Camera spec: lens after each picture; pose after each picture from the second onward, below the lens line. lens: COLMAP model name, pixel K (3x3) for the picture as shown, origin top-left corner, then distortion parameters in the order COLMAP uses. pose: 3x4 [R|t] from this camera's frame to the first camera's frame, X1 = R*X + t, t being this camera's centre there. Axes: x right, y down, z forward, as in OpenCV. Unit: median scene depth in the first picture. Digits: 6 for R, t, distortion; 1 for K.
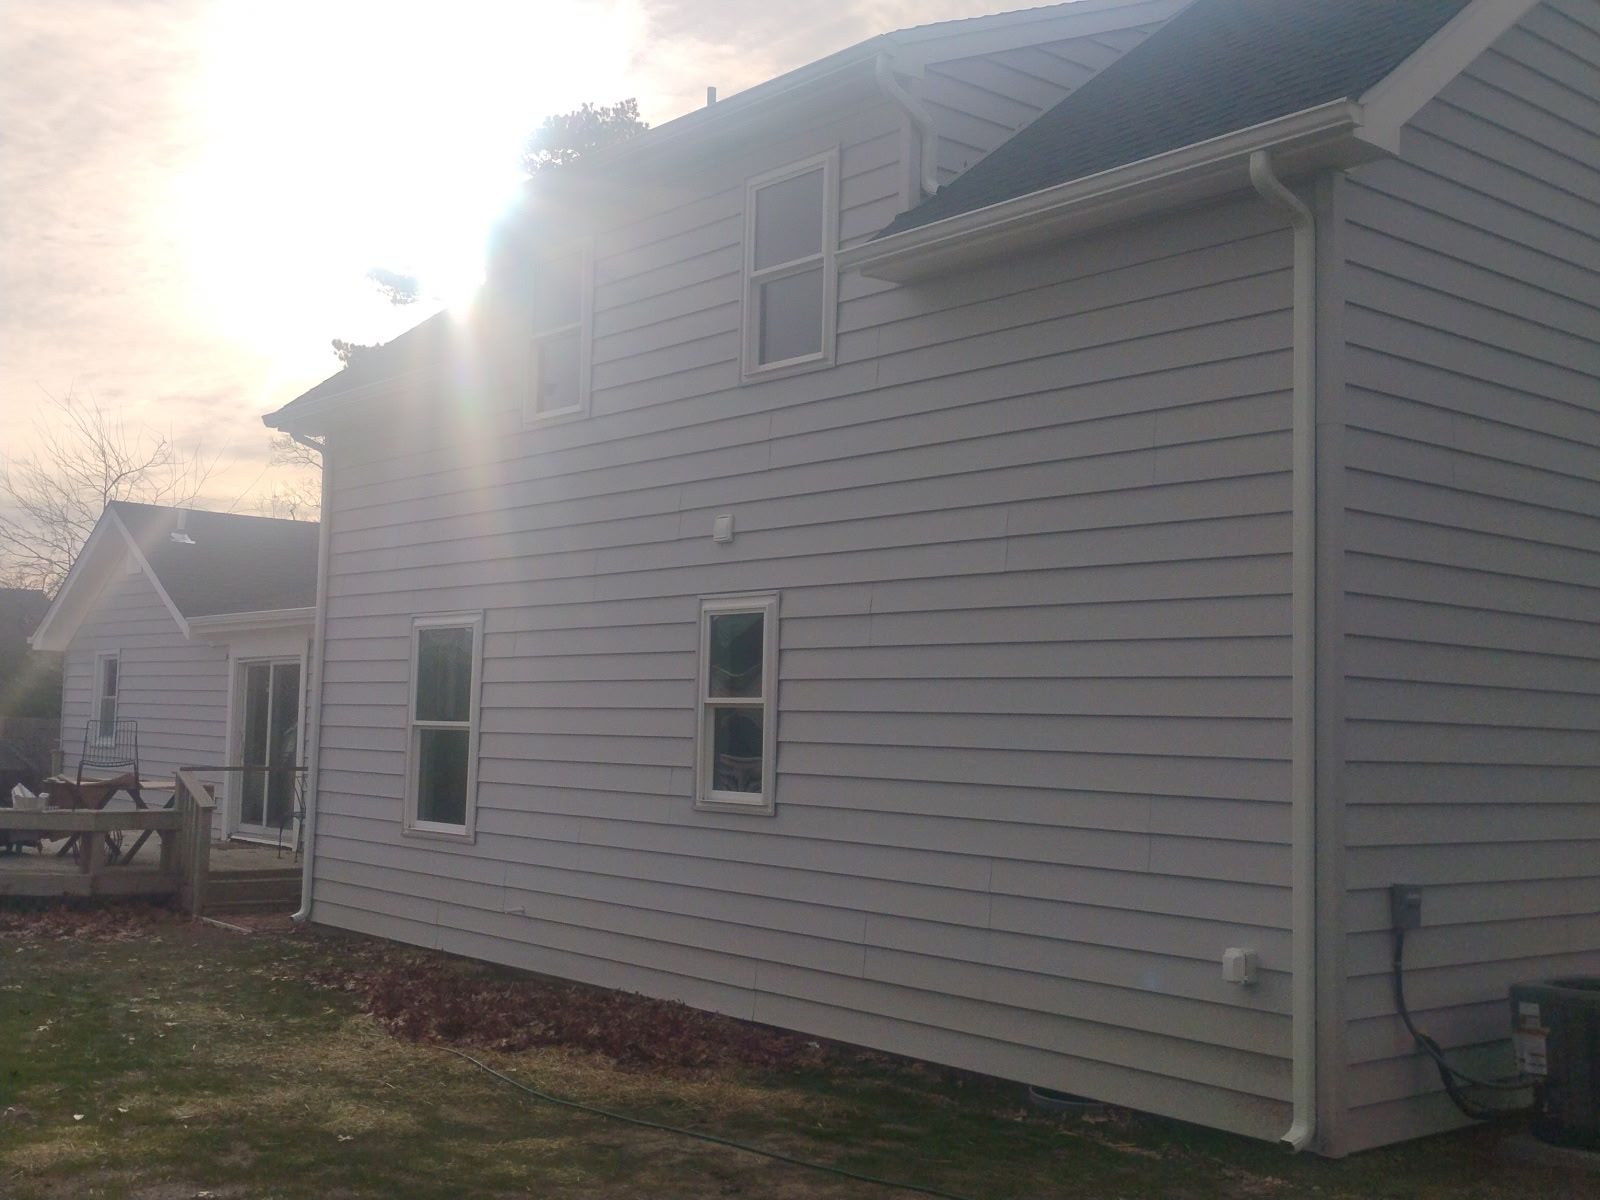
lens RADIAL K [[1762.0, 0, 800.0], [0, 1762.0, 602.5], [0, 0, 1]] dist [0.026959, 0.000000]
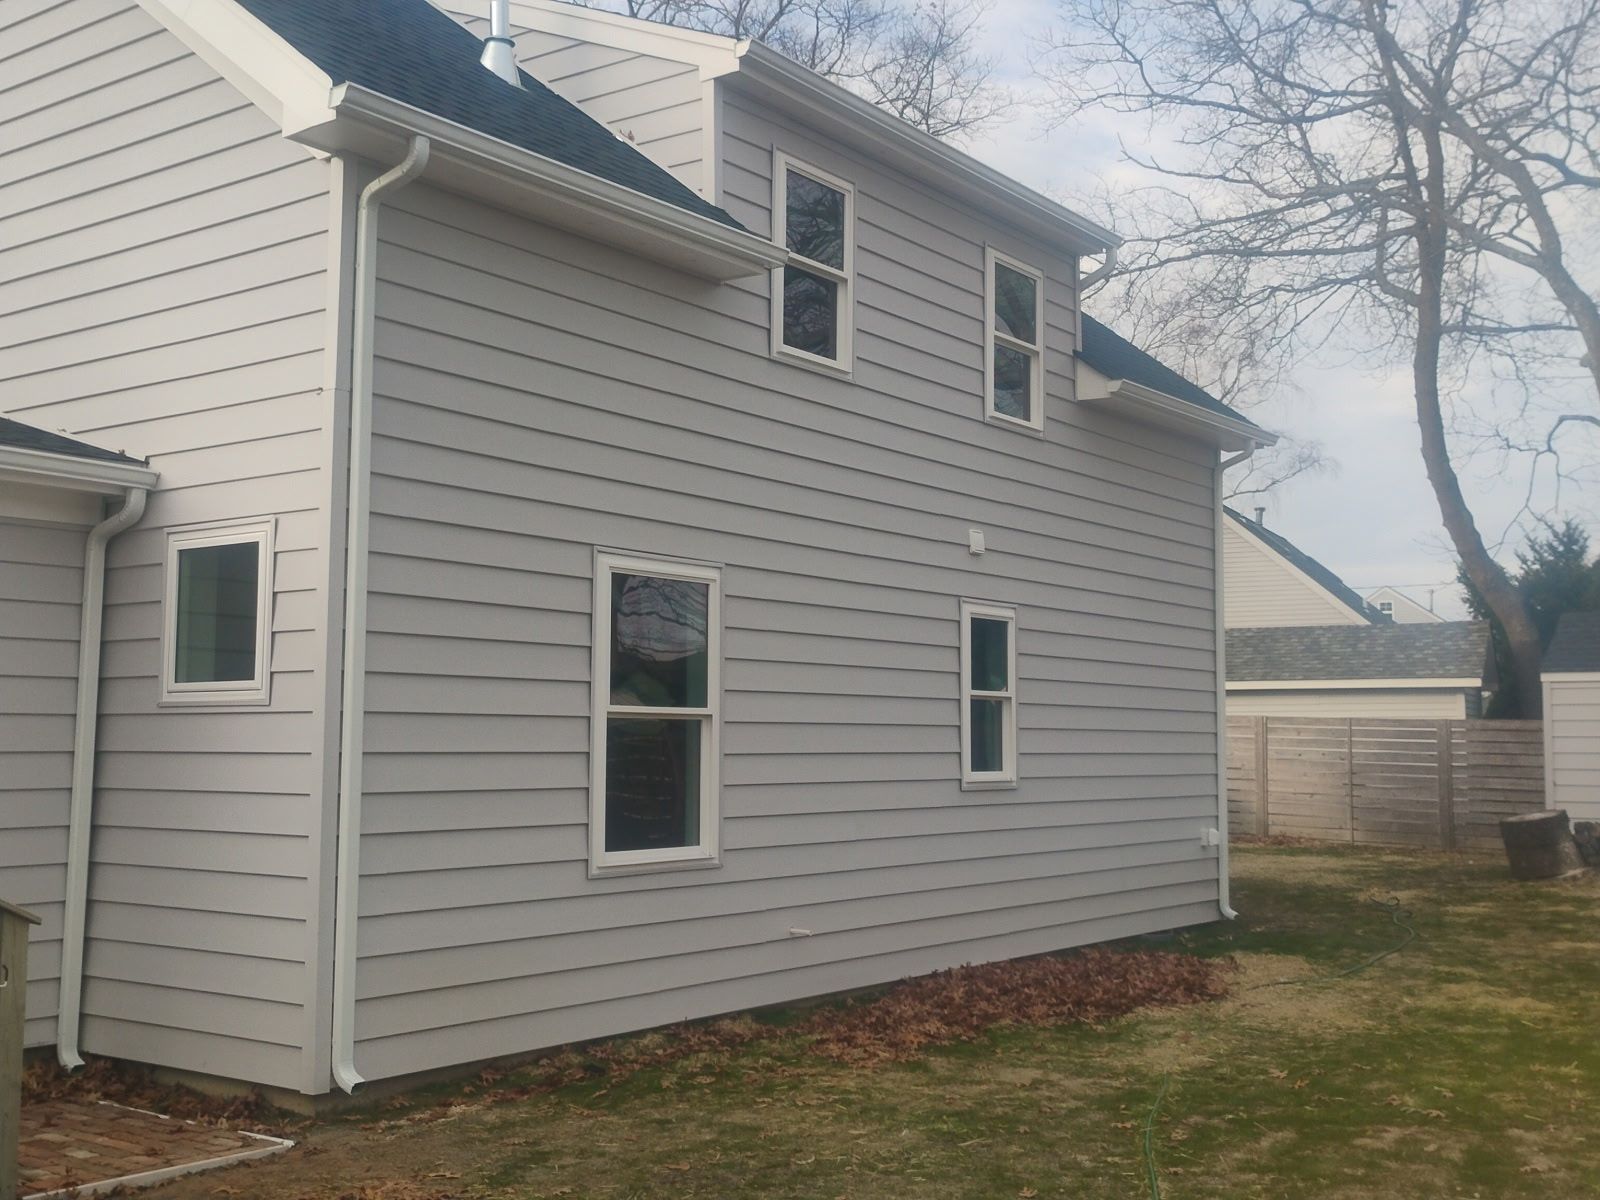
lens RADIAL K [[1762.0, 0, 795.0], [0, 1762.0, 598.9], [0, 0, 1]] dist [0.026959, 0.000000]
pose [[-0.243858, 0.040207, 0.968977, -1.092244], [-0.095719, 0.993264, -0.065304, 0.078812], [-0.965076, -0.108674, -0.238367, 1.351310]]
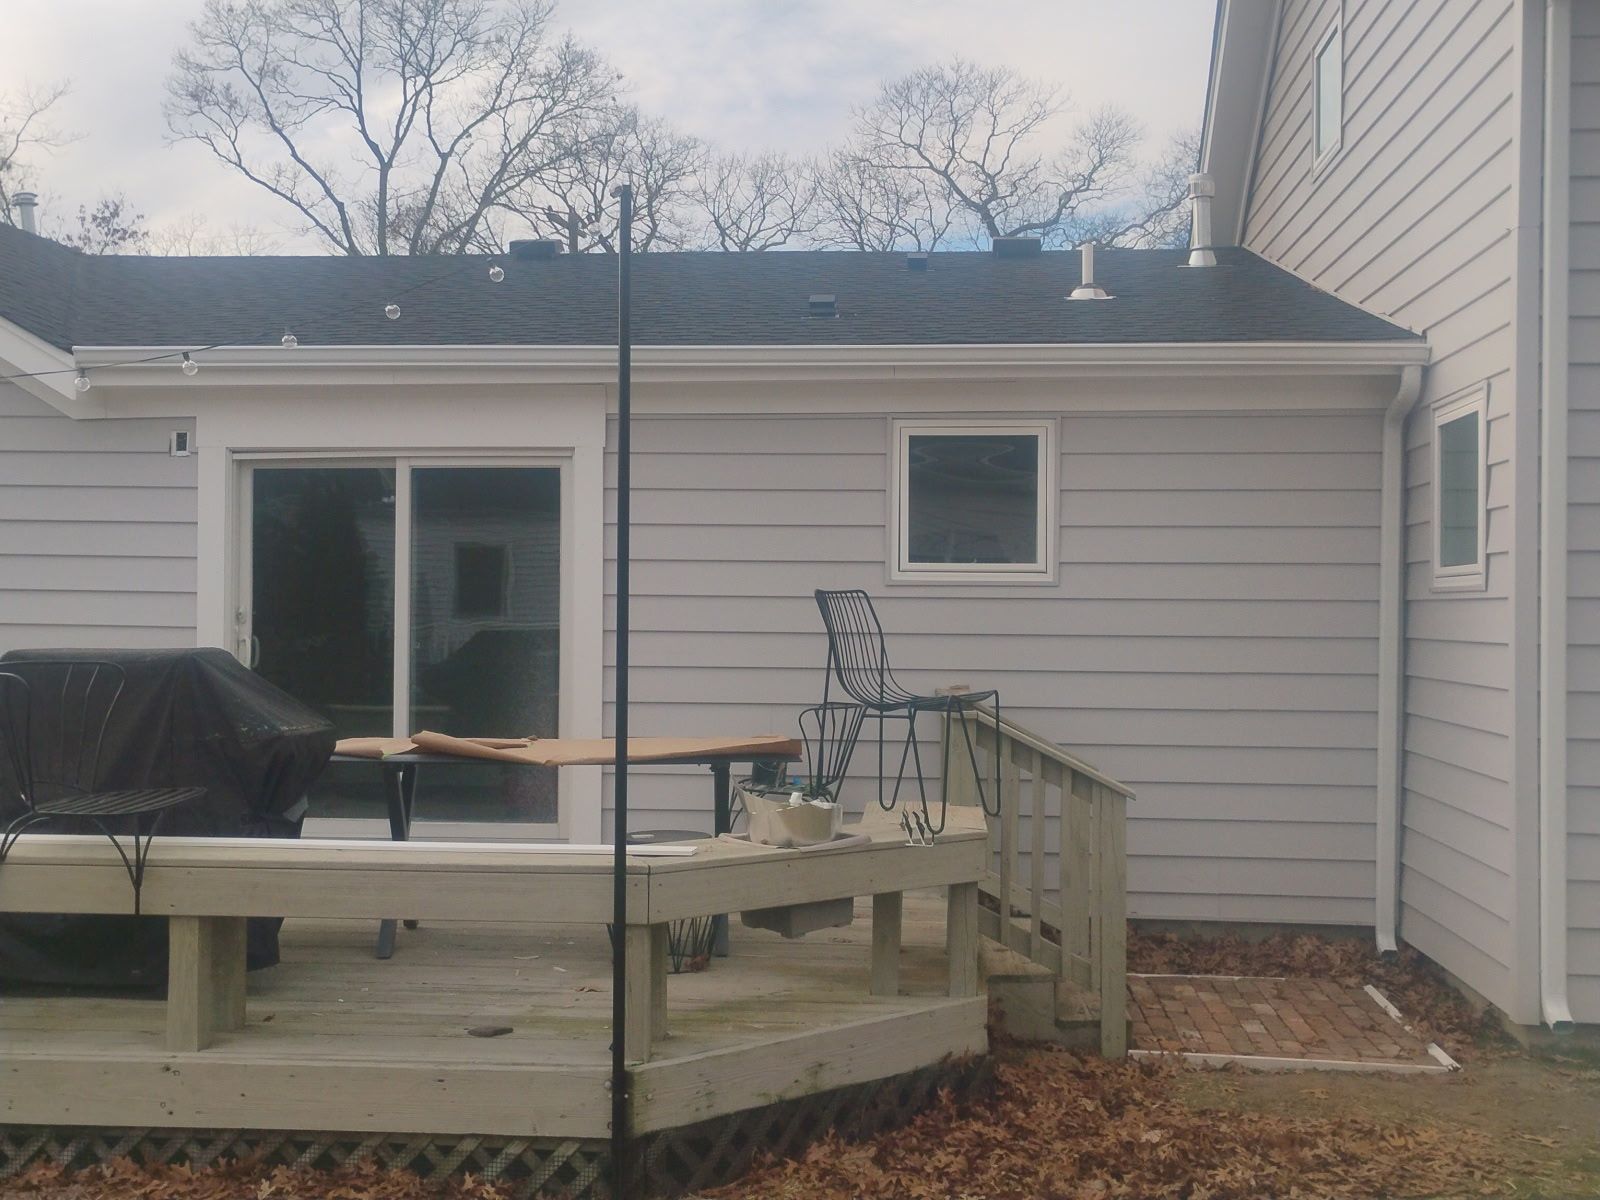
lens RADIAL K [[1762.0, 0, 801.3], [0, 1762.0, 602.5], [0, 0, 1]] dist [0.026959, 0.000000]
pose [[0.703626, -0.028471, 0.710000, -0.982048], [-0.043288, 0.995624, 0.082824, 0.056054], [-0.709251, -0.089011, 0.699314, 1.099808]]
